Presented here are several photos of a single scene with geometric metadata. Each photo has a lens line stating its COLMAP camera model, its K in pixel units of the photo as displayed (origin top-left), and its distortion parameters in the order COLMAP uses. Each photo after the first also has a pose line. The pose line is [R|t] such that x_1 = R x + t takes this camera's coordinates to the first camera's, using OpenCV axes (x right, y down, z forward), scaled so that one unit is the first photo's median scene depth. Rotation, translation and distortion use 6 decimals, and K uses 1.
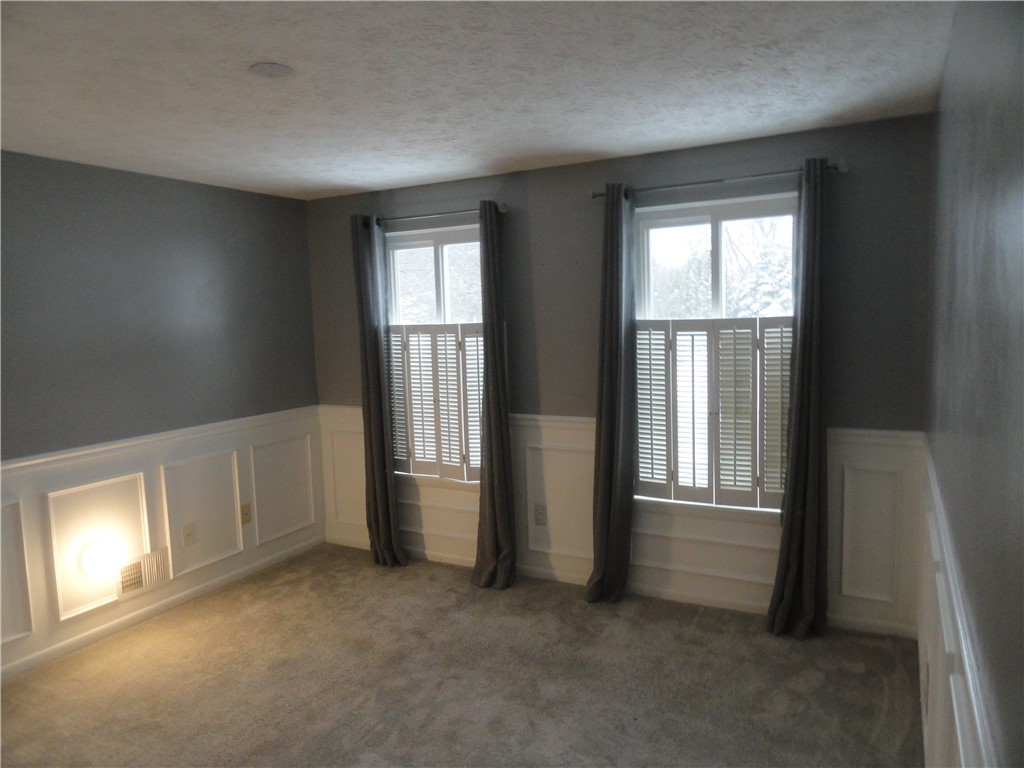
lens RADIAL K [[714.9, 0, 514.1], [0, 714.9, 387.1], [0, 0, 1]] dist [0.004358, -0.003698]
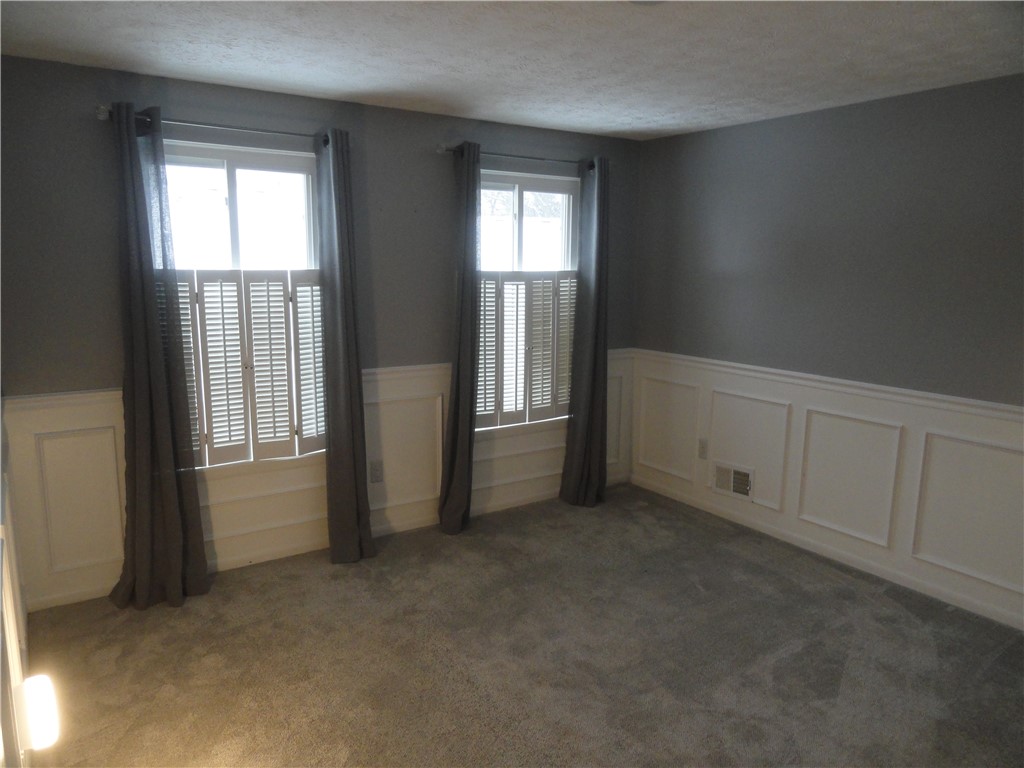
lens RADIAL K [[714.9, 0, 513.6], [0, 714.9, 383.0], [0, 0, 1]] dist [0.004358, -0.003698]
pose [[0.466347, -0.113369, 0.877307, -0.744839], [0.065385, 0.993458, 0.093622, -0.019681], [-0.882182, 0.013702, 0.470709, 0.400564]]
